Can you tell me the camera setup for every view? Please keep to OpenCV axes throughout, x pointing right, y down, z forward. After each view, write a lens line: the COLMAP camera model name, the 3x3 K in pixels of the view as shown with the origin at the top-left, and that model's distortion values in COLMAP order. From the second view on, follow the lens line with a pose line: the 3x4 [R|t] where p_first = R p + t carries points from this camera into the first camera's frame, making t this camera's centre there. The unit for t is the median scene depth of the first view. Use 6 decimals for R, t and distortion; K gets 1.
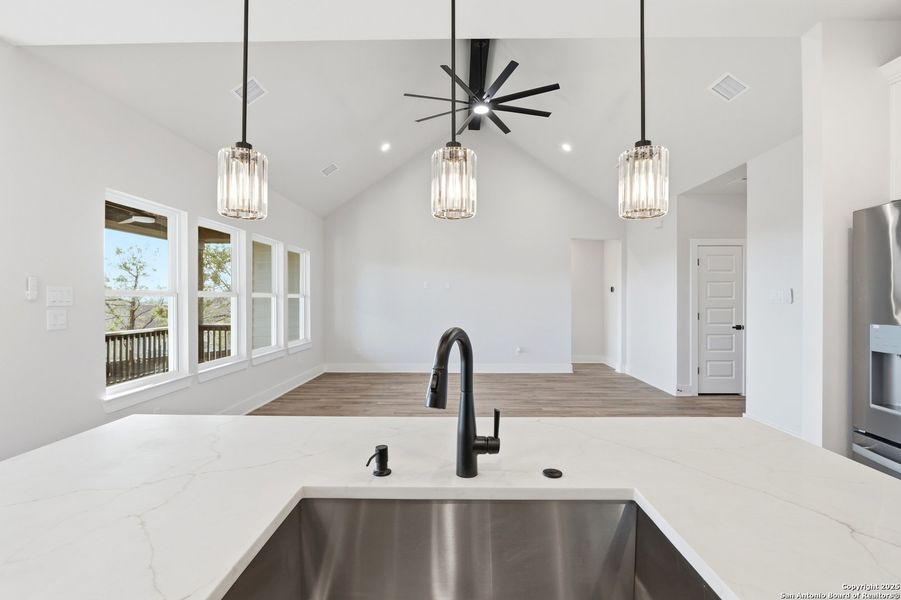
lens RADIAL K [[413.4, 0, 450.8], [0, 413.4, 299.3], [0, 0, 1]] dist [-0.011656, 0.003488]
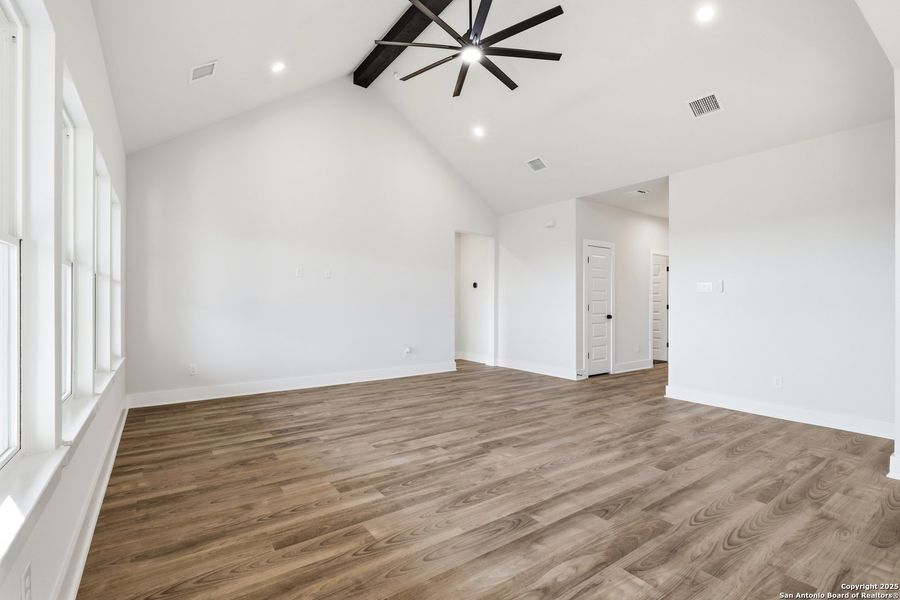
lens RADIAL K [[413.0, 0, 452.8], [0, 413.0, 302.2], [0, 0, 1]] dist [-0.011656, 0.003488]
pose [[0.803360, 0.002541, 0.595488, -0.303168], [-0.001809, 0.999997, -0.001828, 0.022989], [-0.595490, 0.000391, 0.803362, 0.251101]]
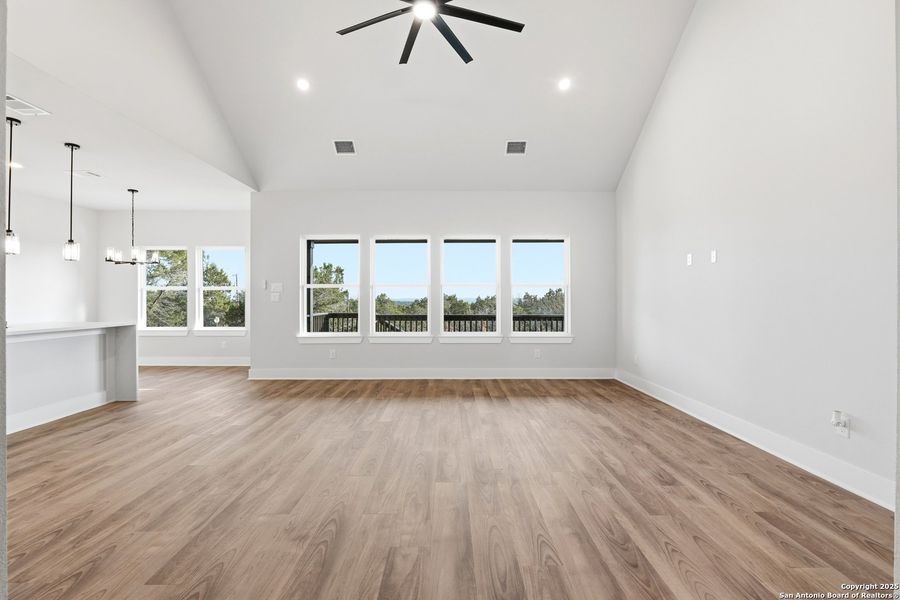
lens RADIAL K [[413.0, 0, 463.0], [0, 413.0, 301.5], [0, 0, 1]] dist [-0.011656, 0.003488]
pose [[0.048406, 0.010441, -0.998773, 0.538618], [-0.000260, 0.999945, 0.010440, 0.018282], [0.998828, -0.000246, 0.048406, 0.711170]]
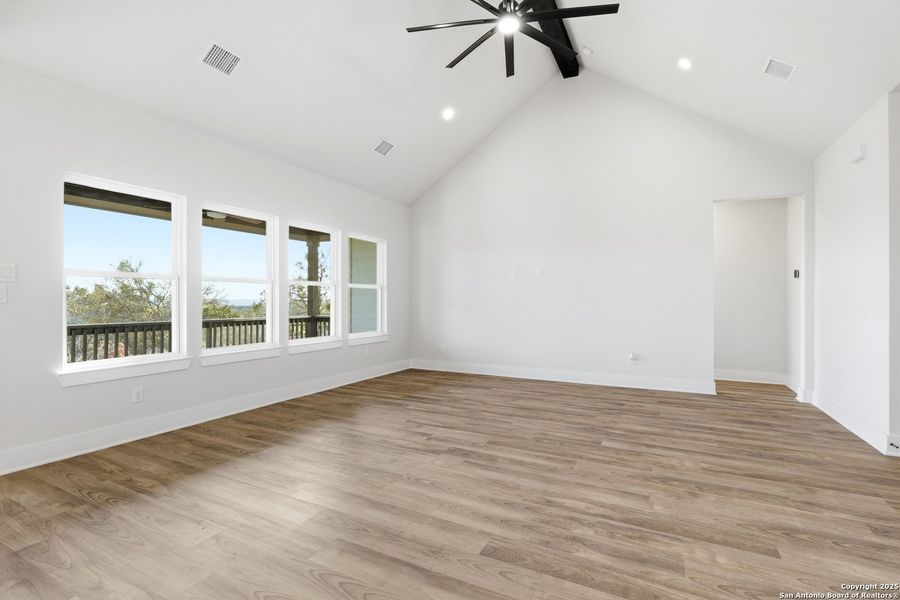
lens RADIAL K [[413.0, 0, 453.0], [0, 413.0, 299.9], [0, 0, 1]] dist [-0.011656, 0.003488]
pose [[0.901255, 0.001654, -0.433285, 0.210556], [-0.002872, 0.999994, -0.002157, 0.023974], [0.433279, 0.003189, 0.901254, 0.203099]]
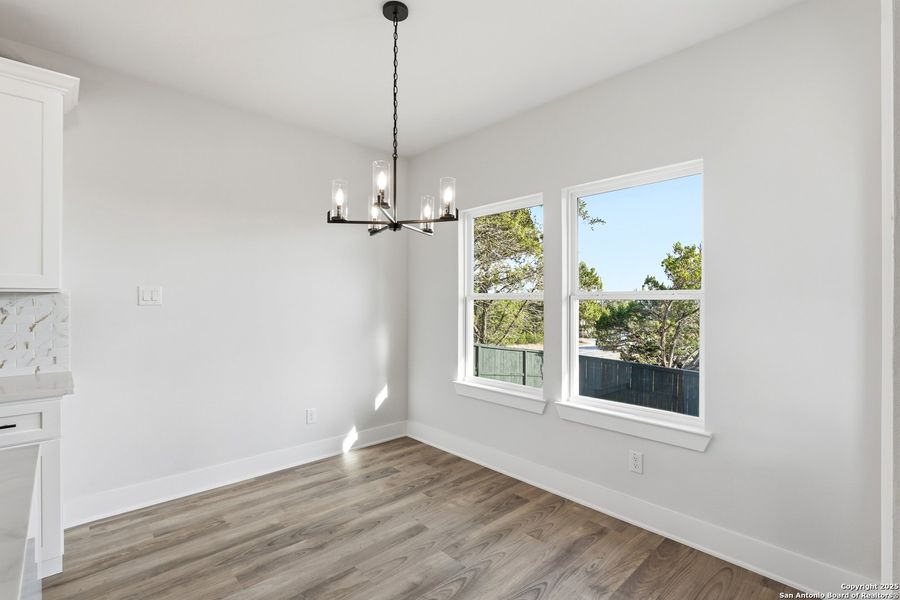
lens RADIAL K [[413.0, 0, 454.5], [0, 413.0, 299.0], [0, 0, 1]] dist [-0.011656, 0.003488]
pose [[-0.709524, 0.004236, -0.704668, 0.458845], [0.011000, 0.999927, -0.005065, 0.016334], [0.704595, -0.011345, -0.709519, 0.665026]]
